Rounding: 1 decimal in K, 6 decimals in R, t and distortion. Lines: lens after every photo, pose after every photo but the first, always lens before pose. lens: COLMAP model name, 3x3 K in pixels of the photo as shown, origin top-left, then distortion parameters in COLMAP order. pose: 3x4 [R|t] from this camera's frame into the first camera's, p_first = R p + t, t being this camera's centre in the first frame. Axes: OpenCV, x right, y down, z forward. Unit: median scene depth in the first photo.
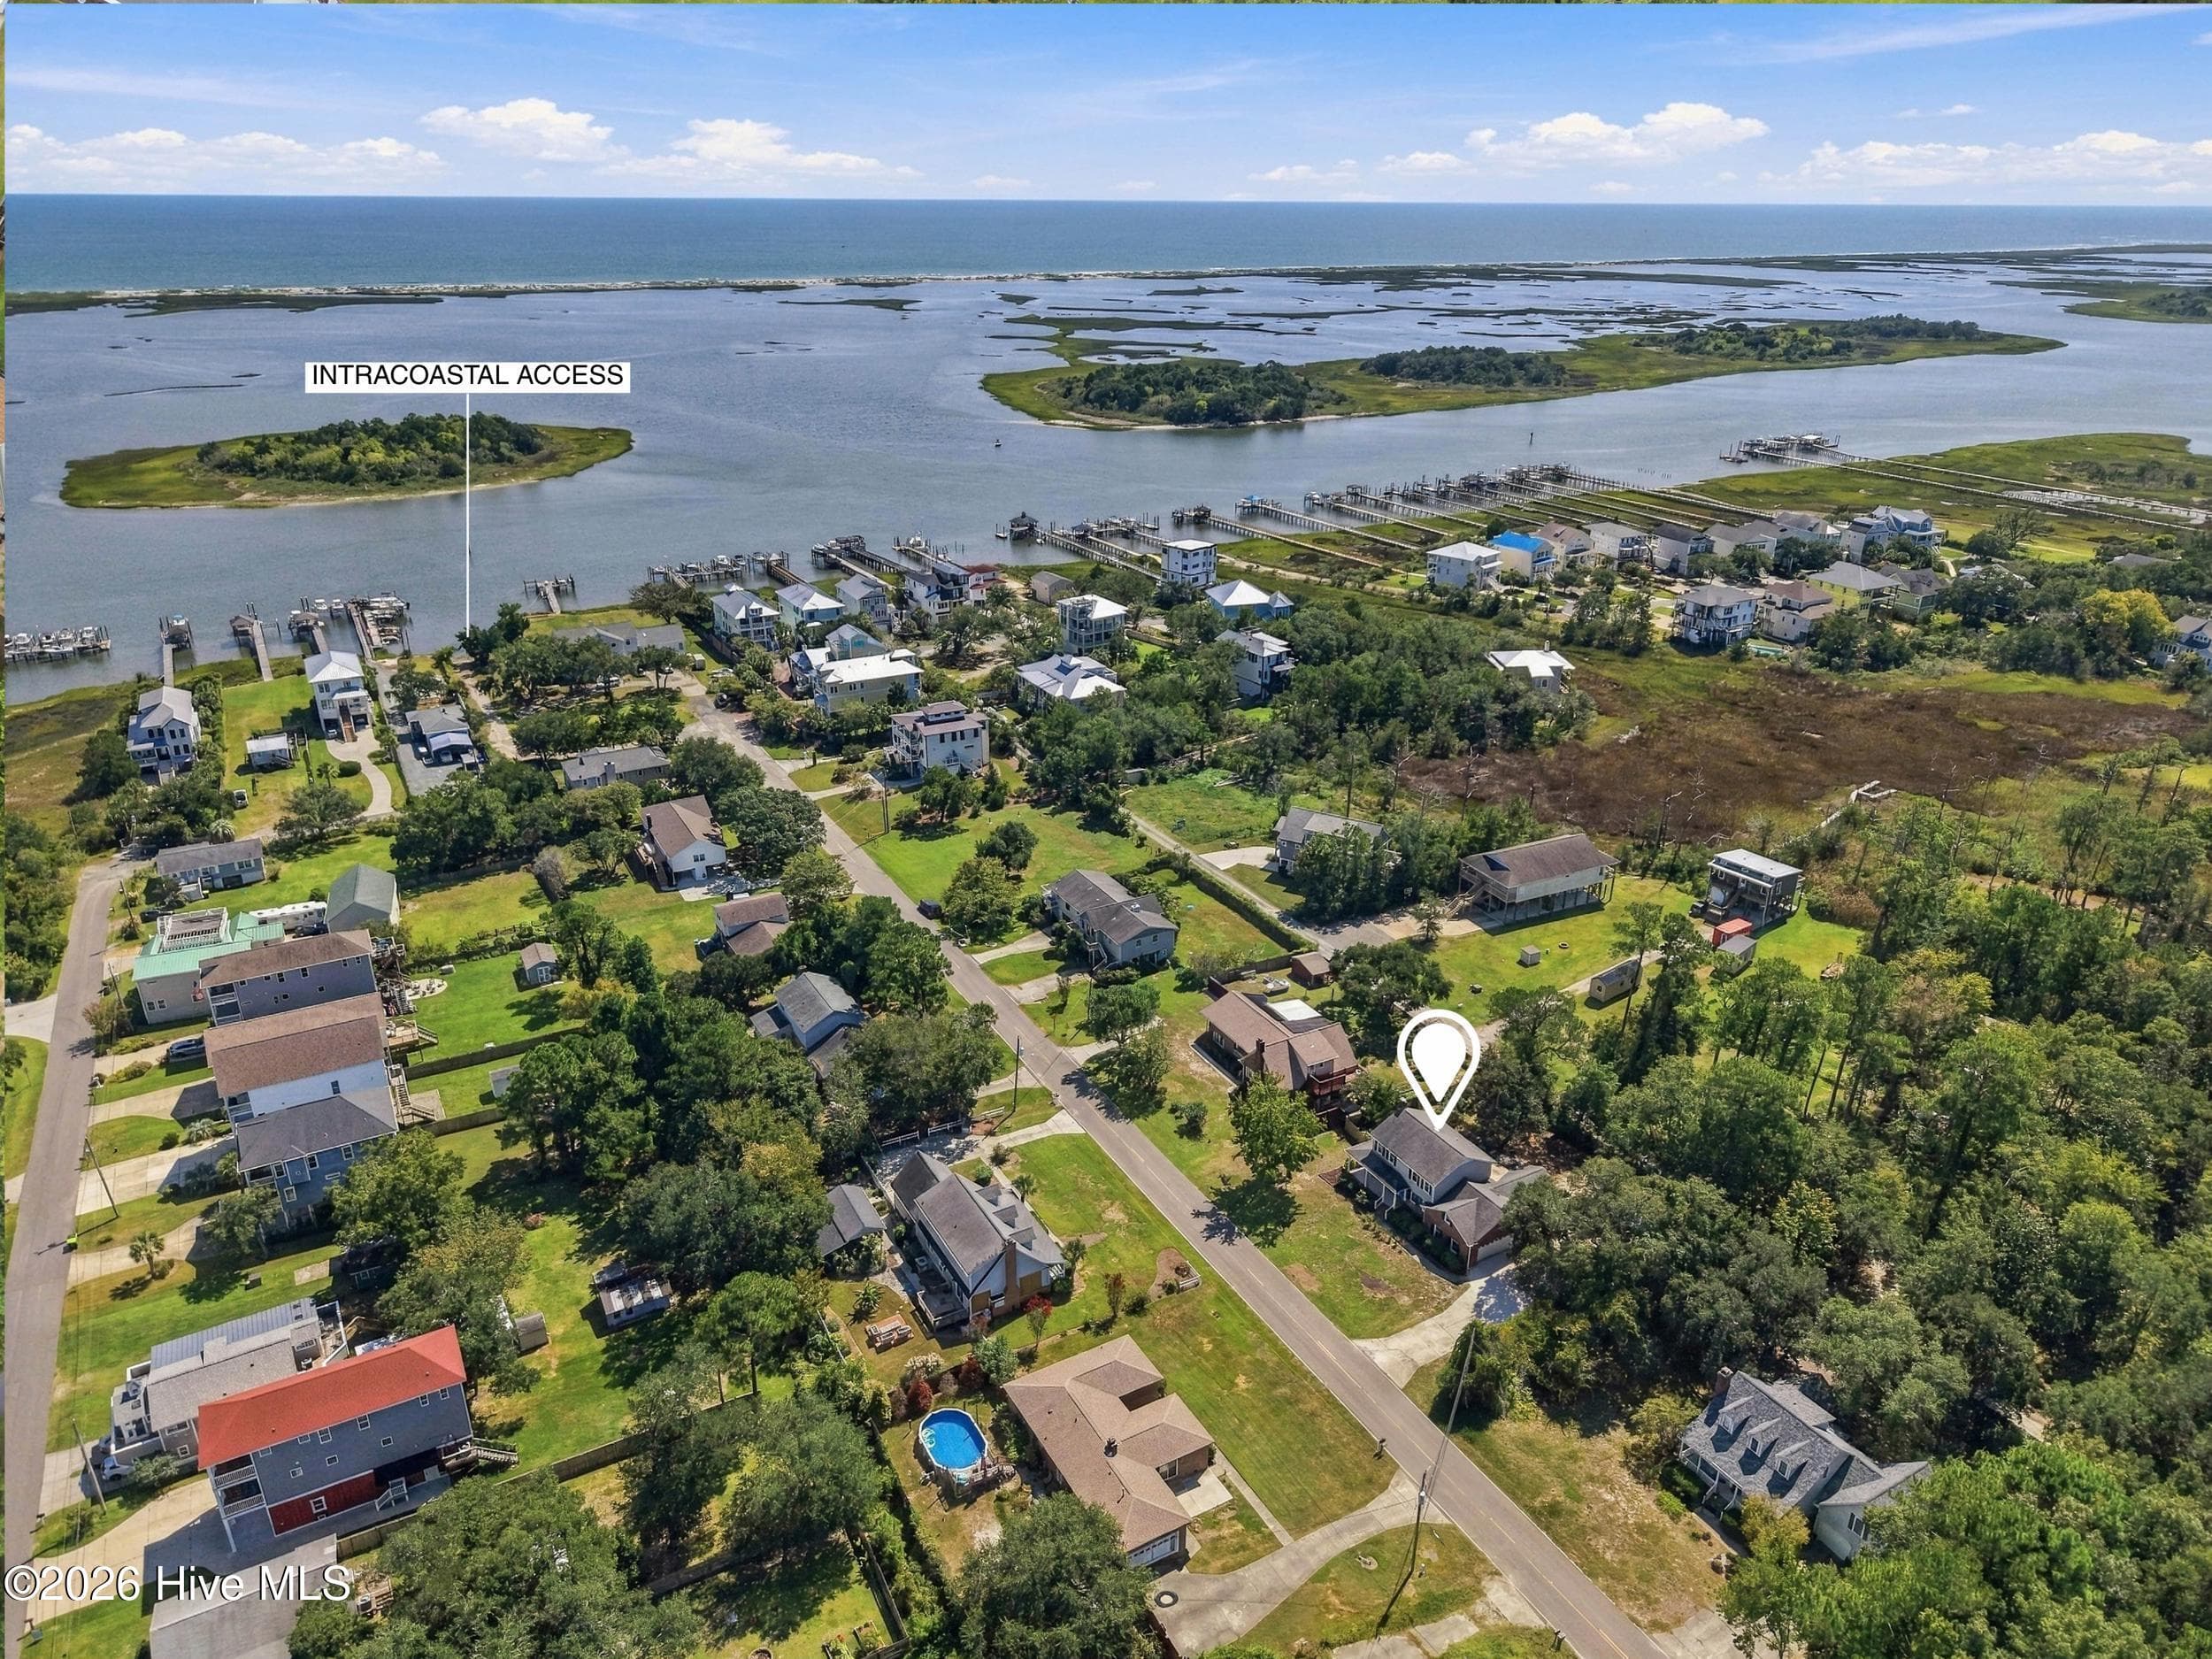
lens RADIAL K [[1484.2, 0, 1110.9], [0, 1484.2, 784.4], [0, 0, 1]] dist [0.046339, -0.063076]
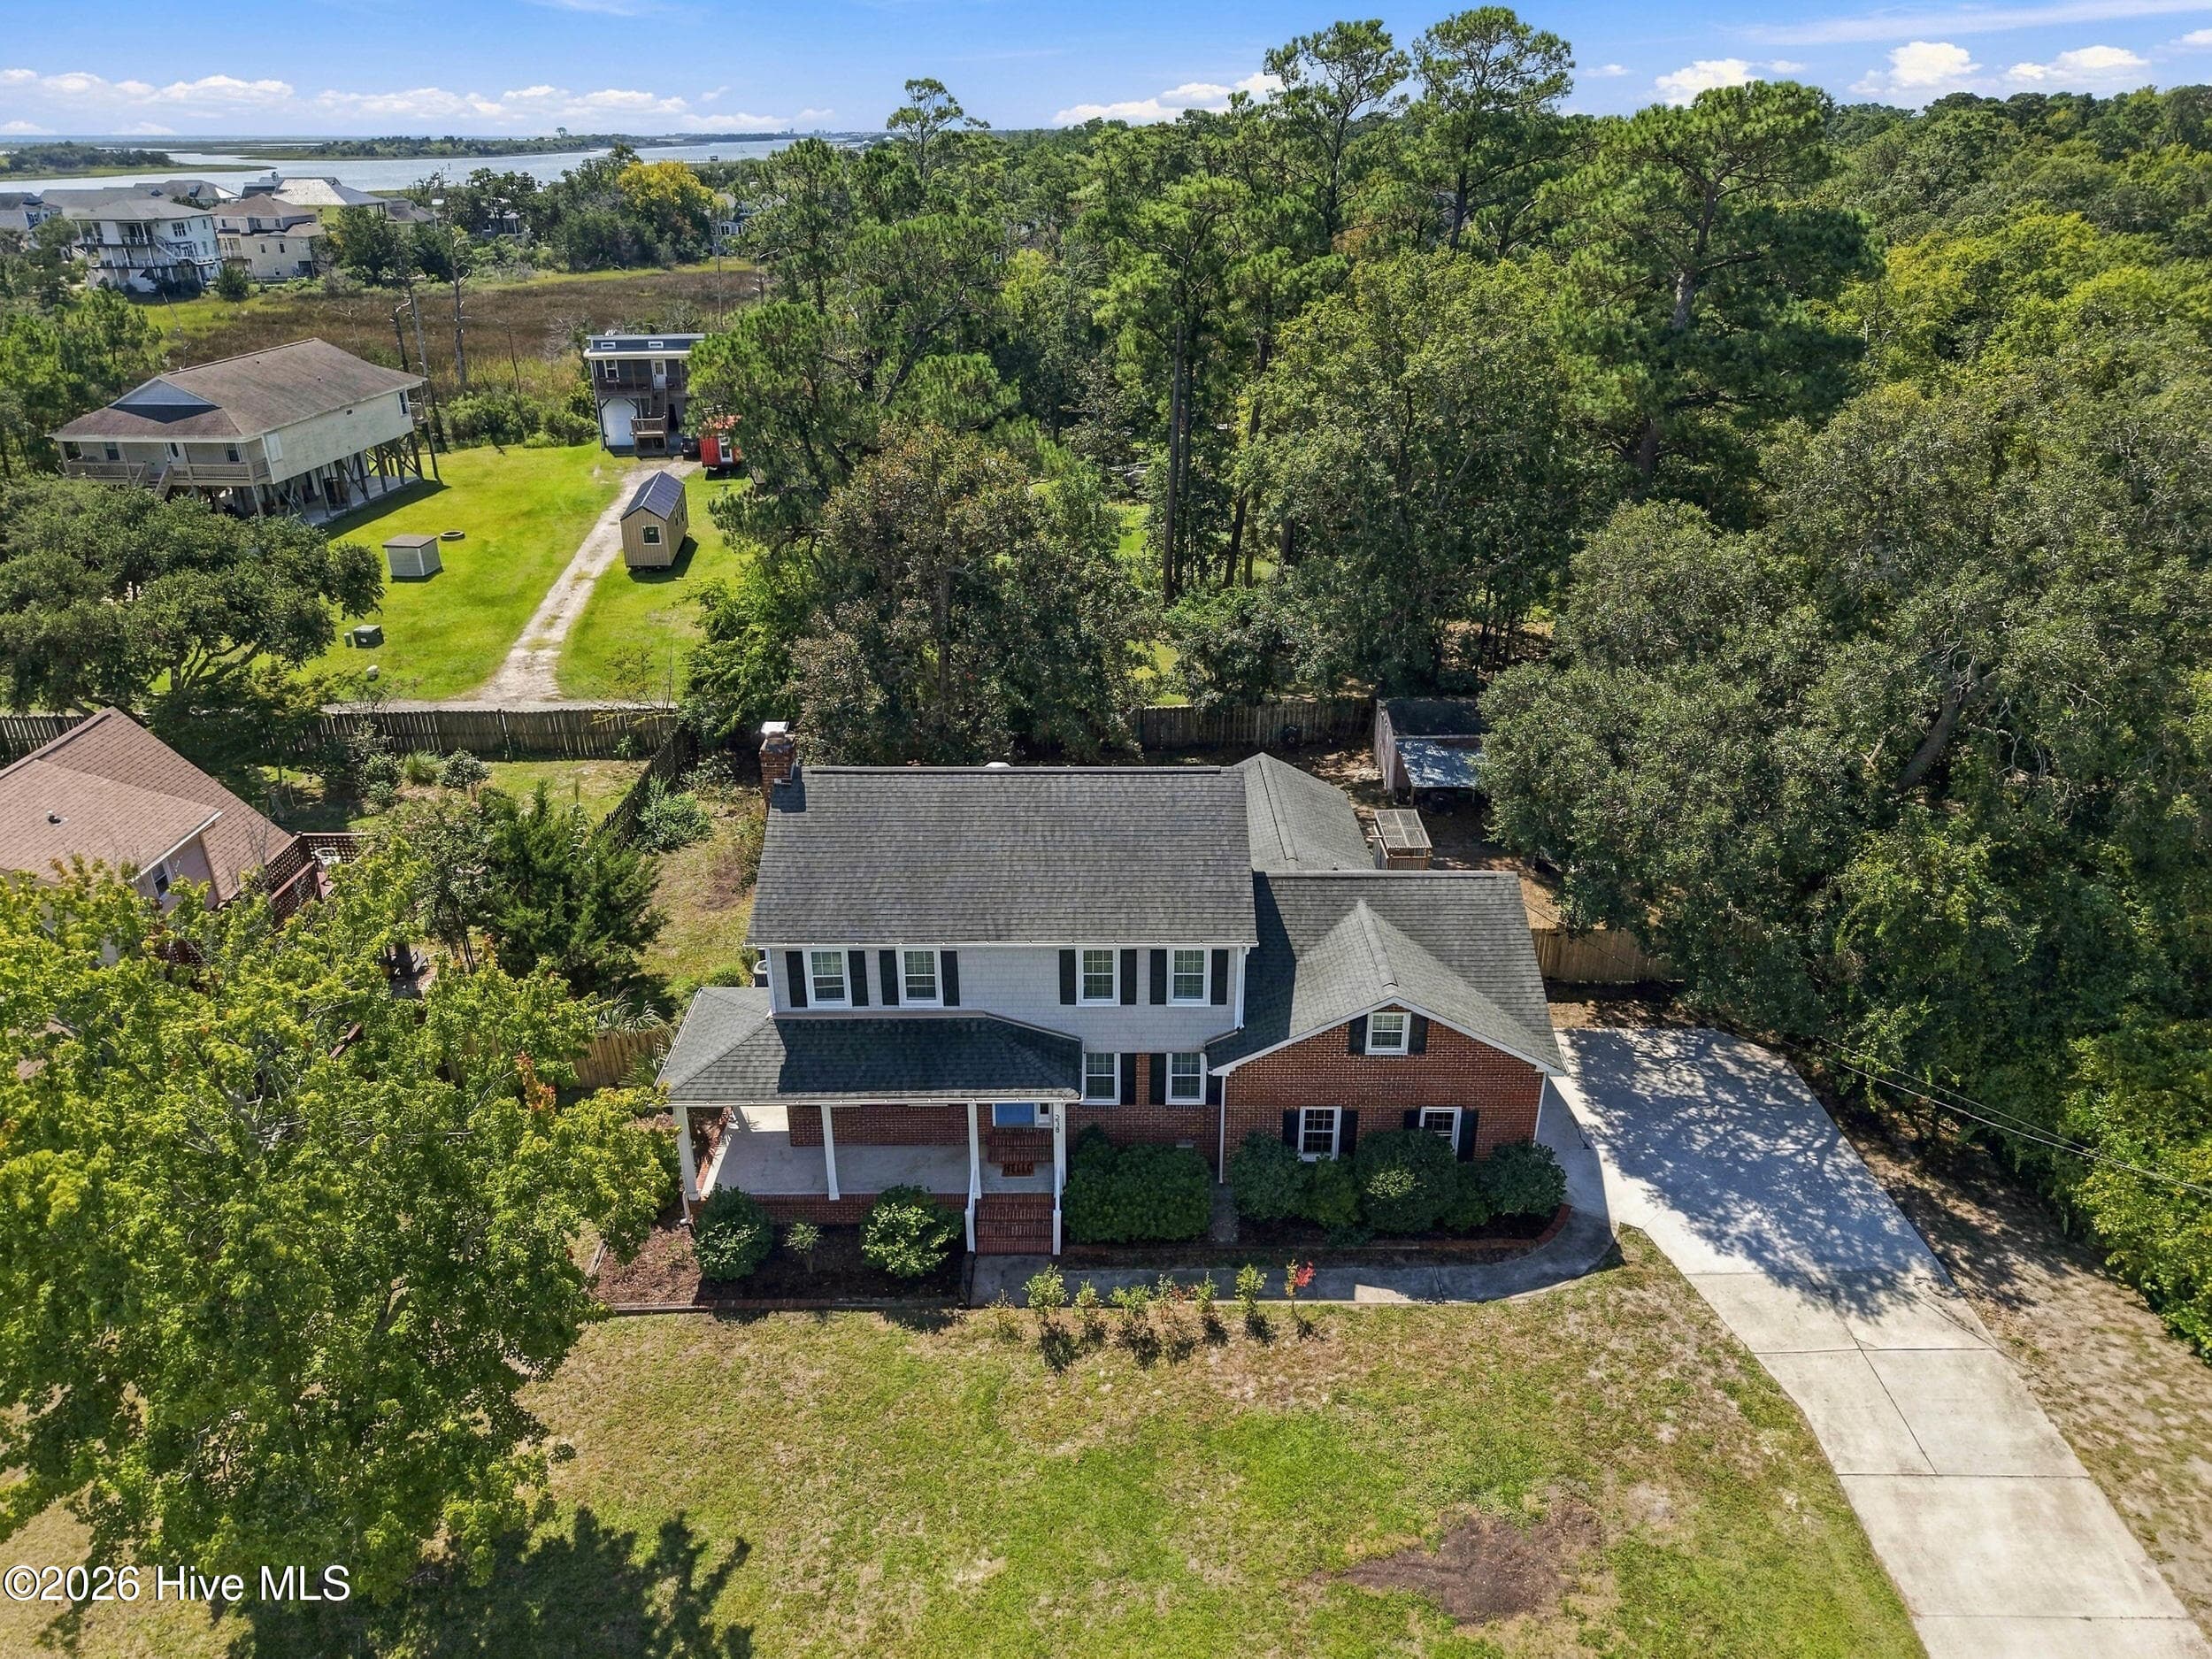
lens RADIAL K [[1484.2, 0, 1110.9], [0, 1484.2, 784.4], [0, 0, 1]] dist [0.046339, -0.063076]
pose [[0.481067, -0.354806, 0.801678, 0.052084], [0.319115, 0.922580, 0.216822, 0.193563], [-0.816542, 0.151522, 0.557047, 0.871970]]
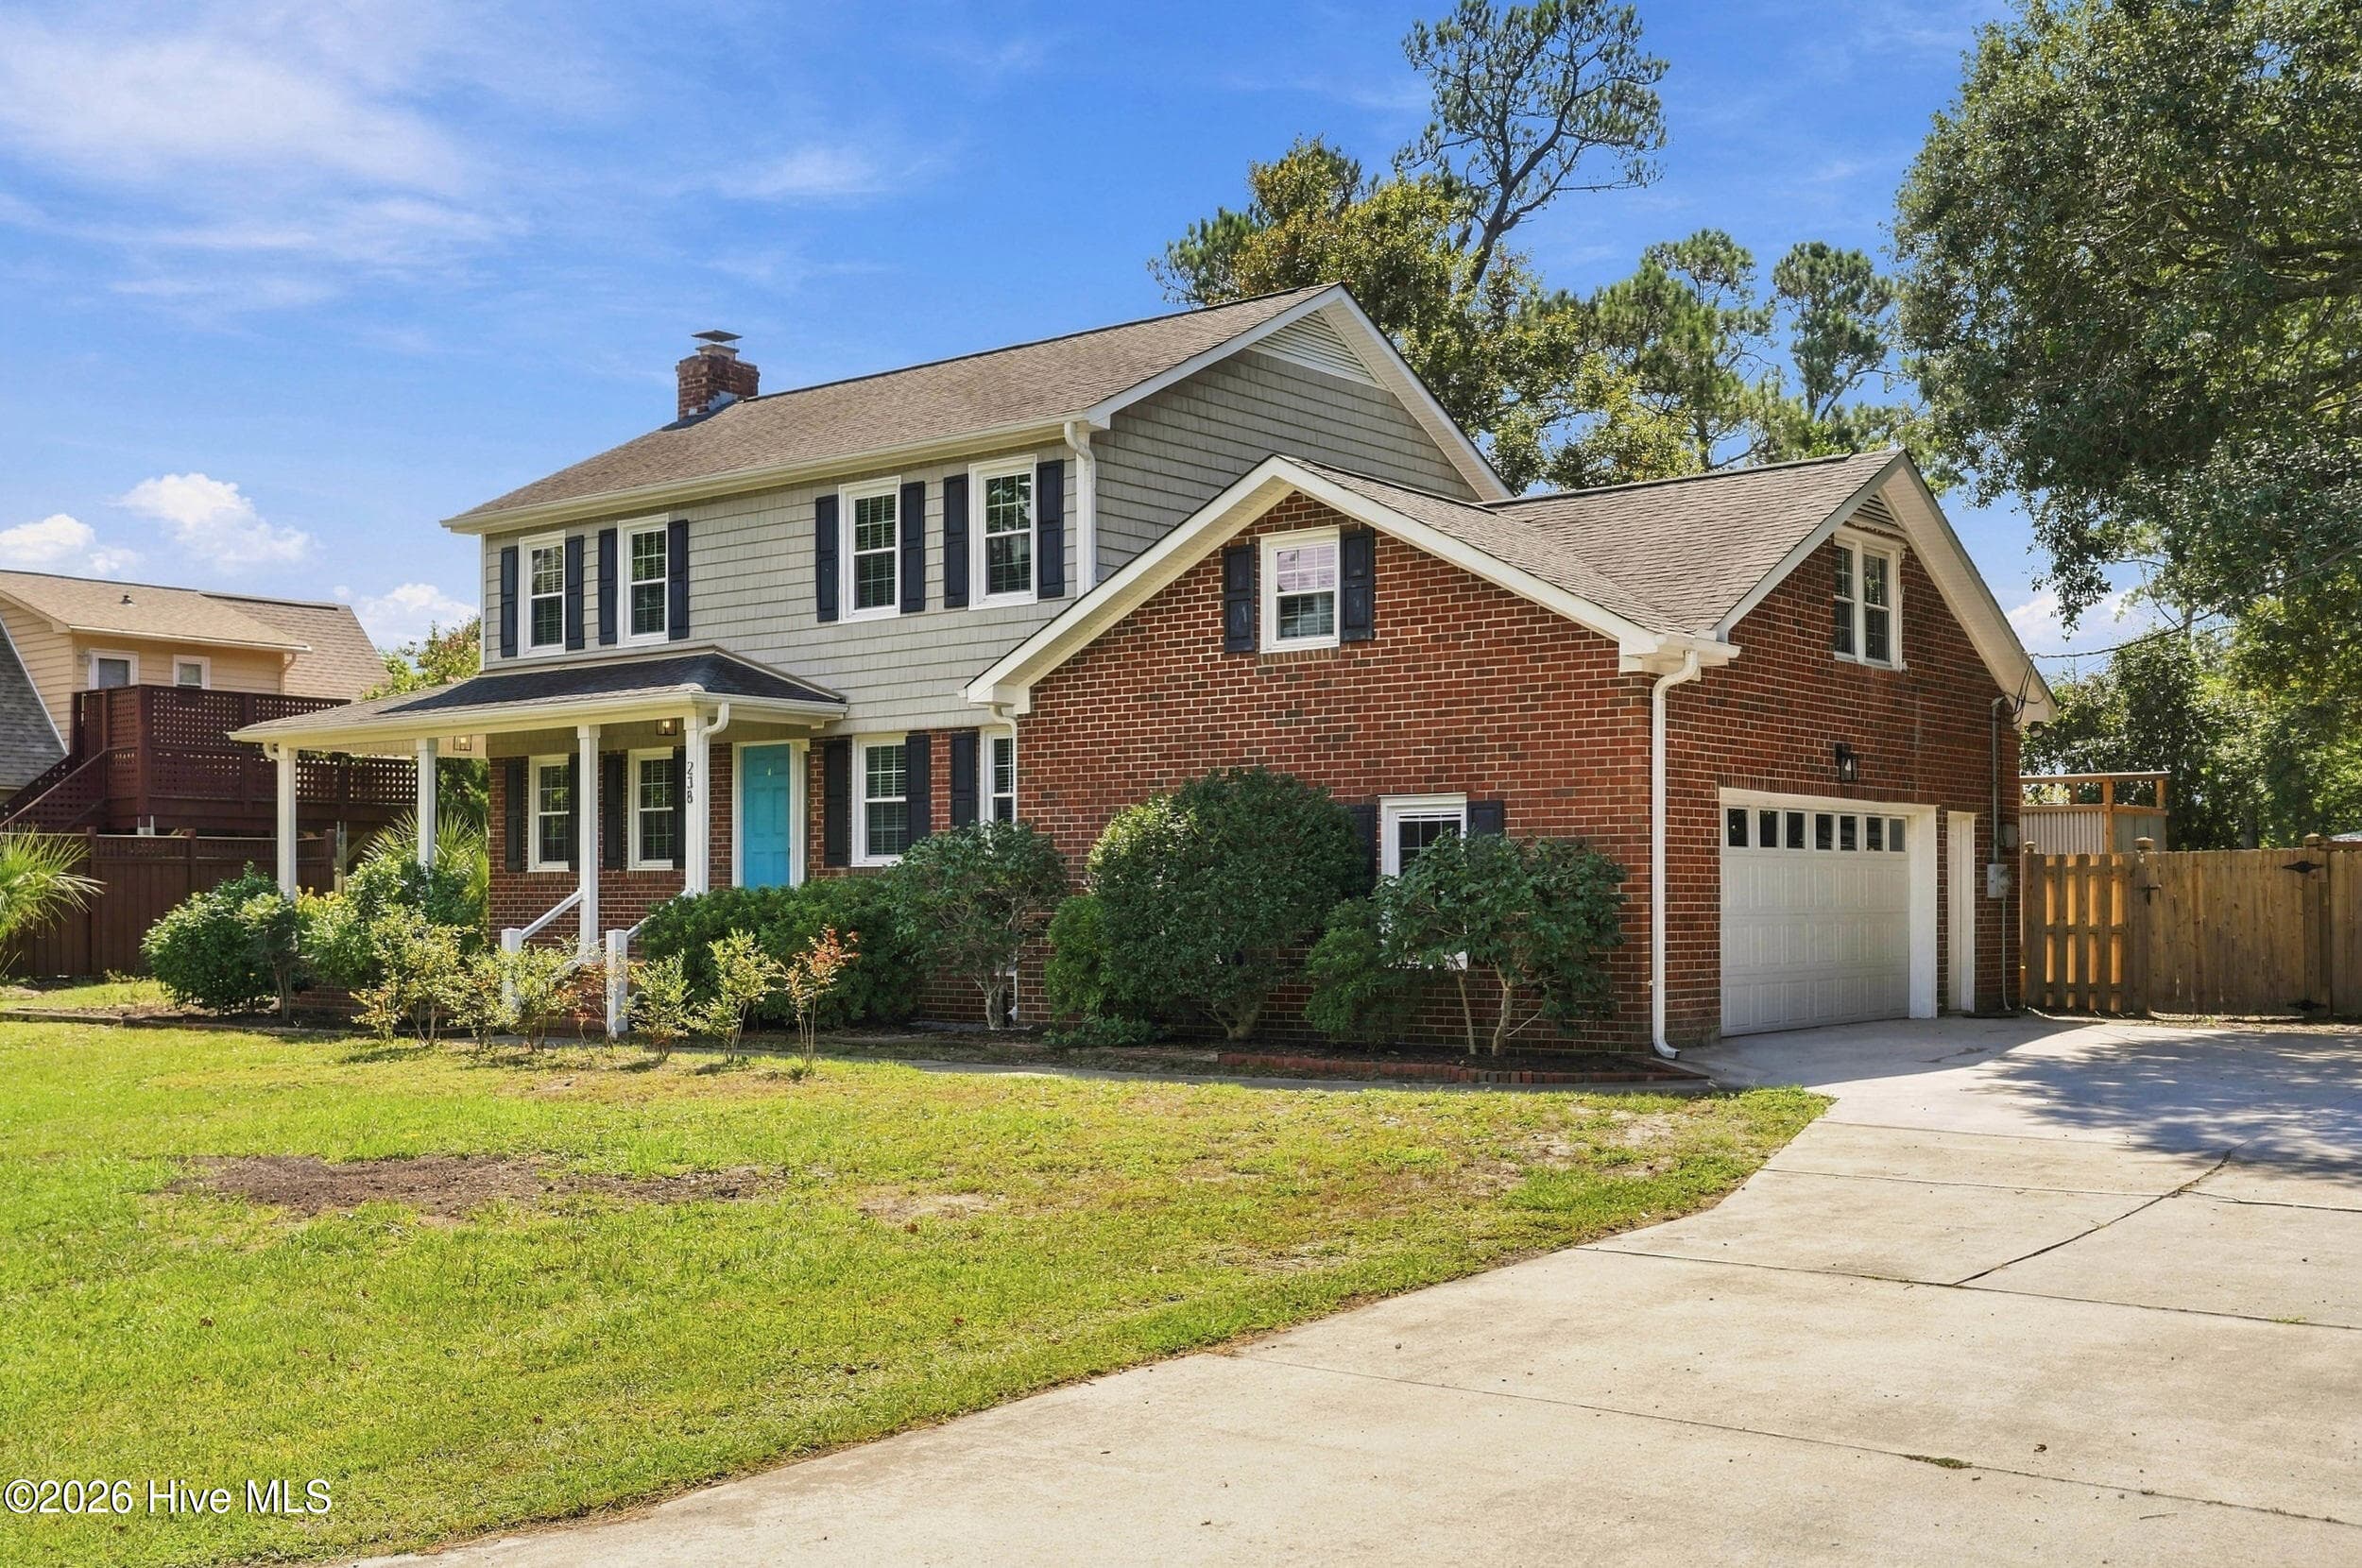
lens RADIAL K [[2382.8, 0, 1172.7], [0, 2382.8, 883.8], [0, 0, 1]] dist [-0.062188, 0.008222]
pose [[0.925264, -0.004259, 0.379301, 0.159136], [0.143673, 0.929371, -0.340040, 0.336613], [-0.351063, 0.369122, 0.860525, 0.852111]]
